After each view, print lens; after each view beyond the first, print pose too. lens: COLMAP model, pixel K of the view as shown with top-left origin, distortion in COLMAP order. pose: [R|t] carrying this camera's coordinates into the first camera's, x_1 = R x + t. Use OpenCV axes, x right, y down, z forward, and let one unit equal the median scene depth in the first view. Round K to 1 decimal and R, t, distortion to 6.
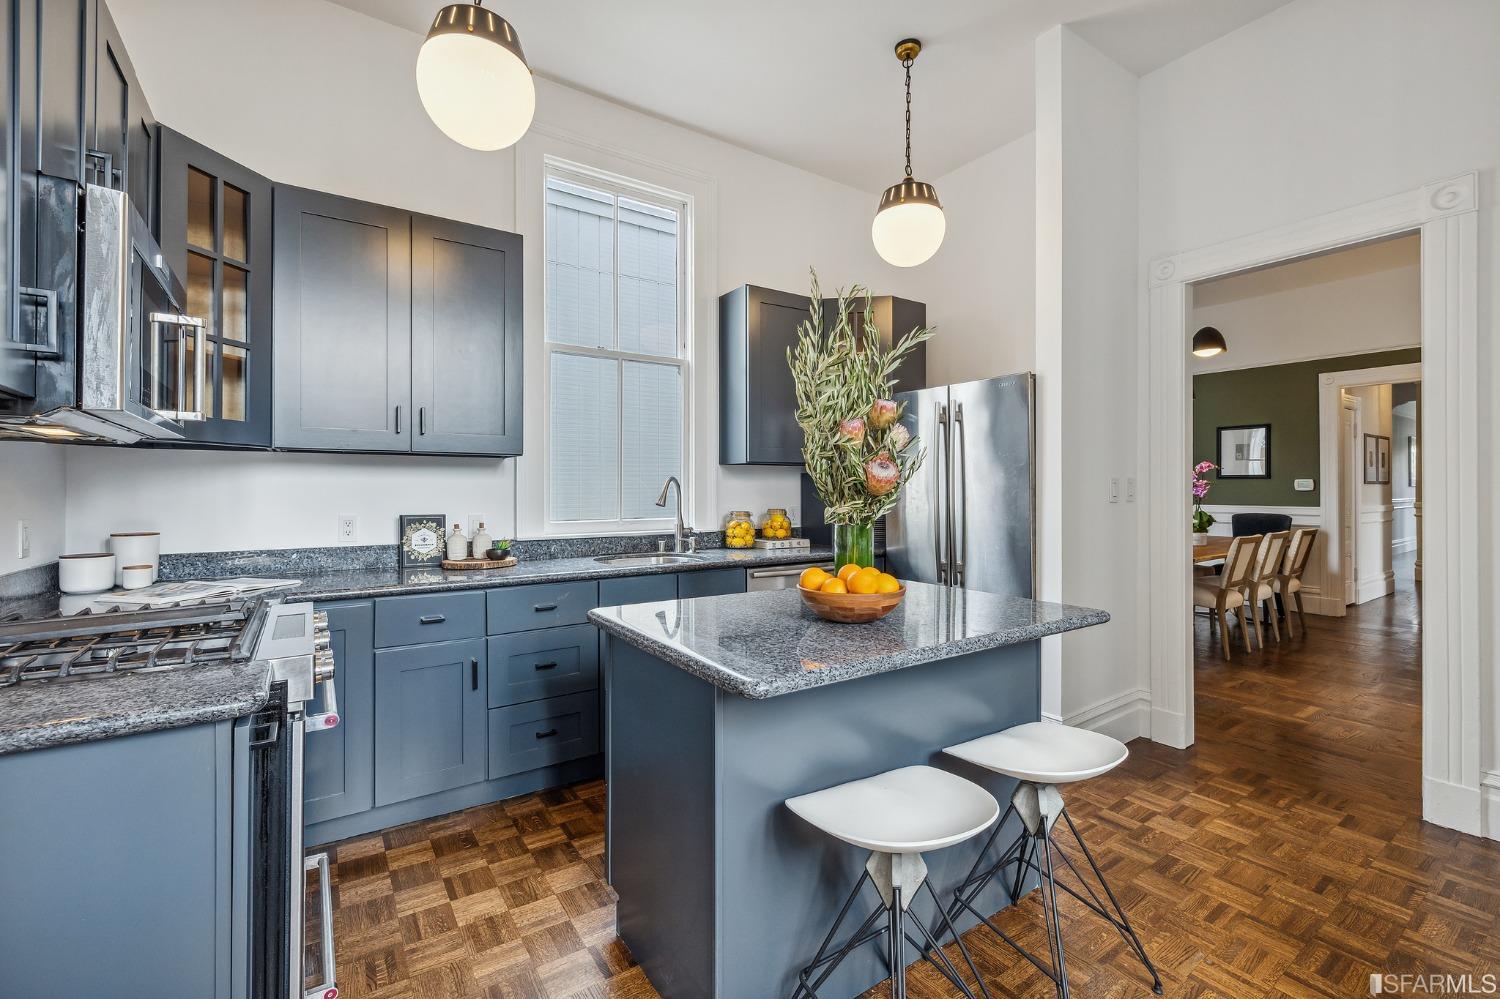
lens RADIAL K [[636.5, 0, 746.5], [0, 636.5, 488.8], [0, 0, 1]] dist [-0.002687, 0.000634]
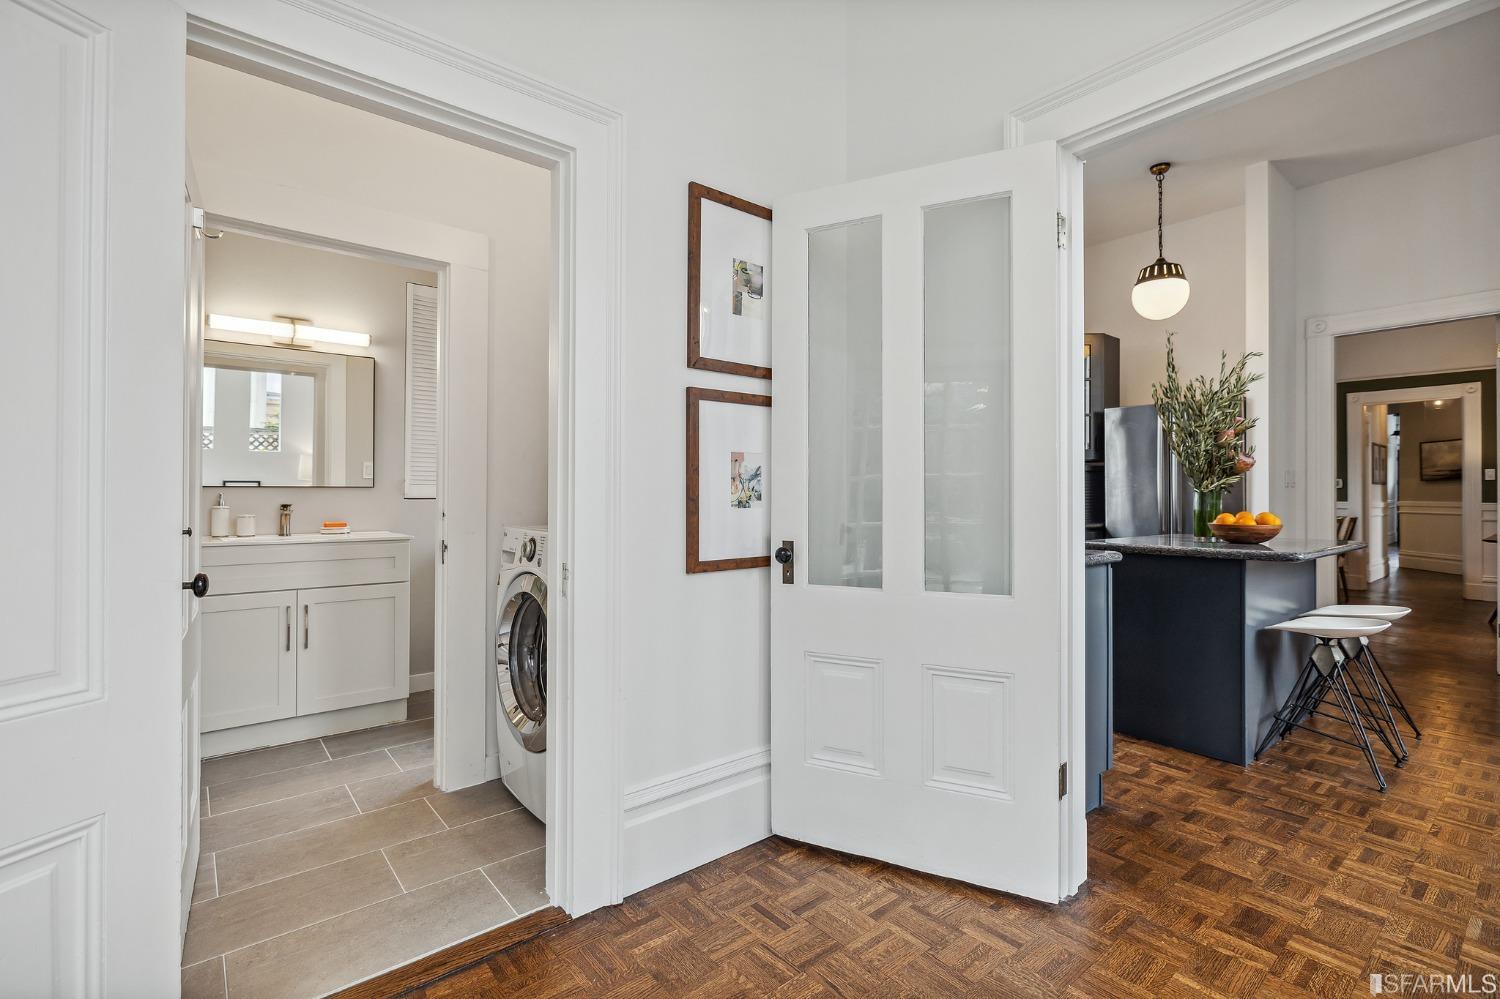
lens RADIAL K [[685.2, 0, 752.5], [0, 685.2, 492.0], [0, 0, 1]] dist [-0.005657, -0.000568]
pose [[0.994889, 0.002501, 0.100948, -0.685117], [-0.001511, 0.999950, -0.009886, 0.044544], [-0.100967, 0.009683, 0.994843, -0.361008]]
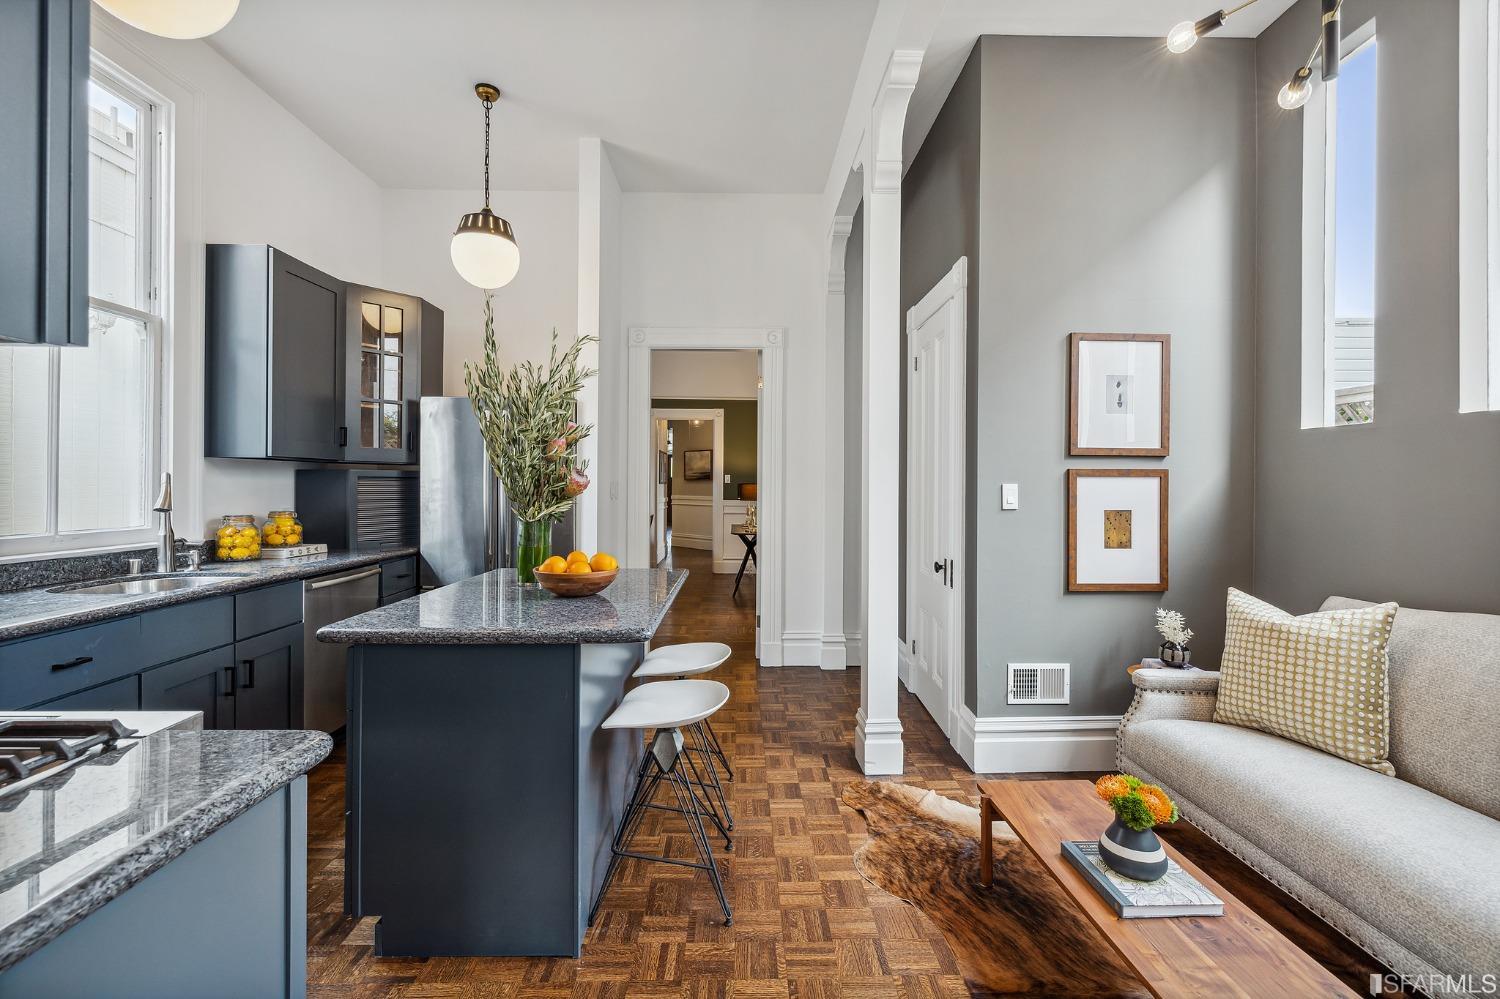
lens RADIAL K [[636.5, 0, 746.5], [0, 636.5, 488.8], [0, 0, 1]] dist [-0.002687, 0.000634]
pose [[0.544168, -0.000862, 0.838976, -0.363686], [-0.004869, 0.999979, 0.004185, -0.005688], [-0.838962, -0.006362, 0.544152, 0.011868]]
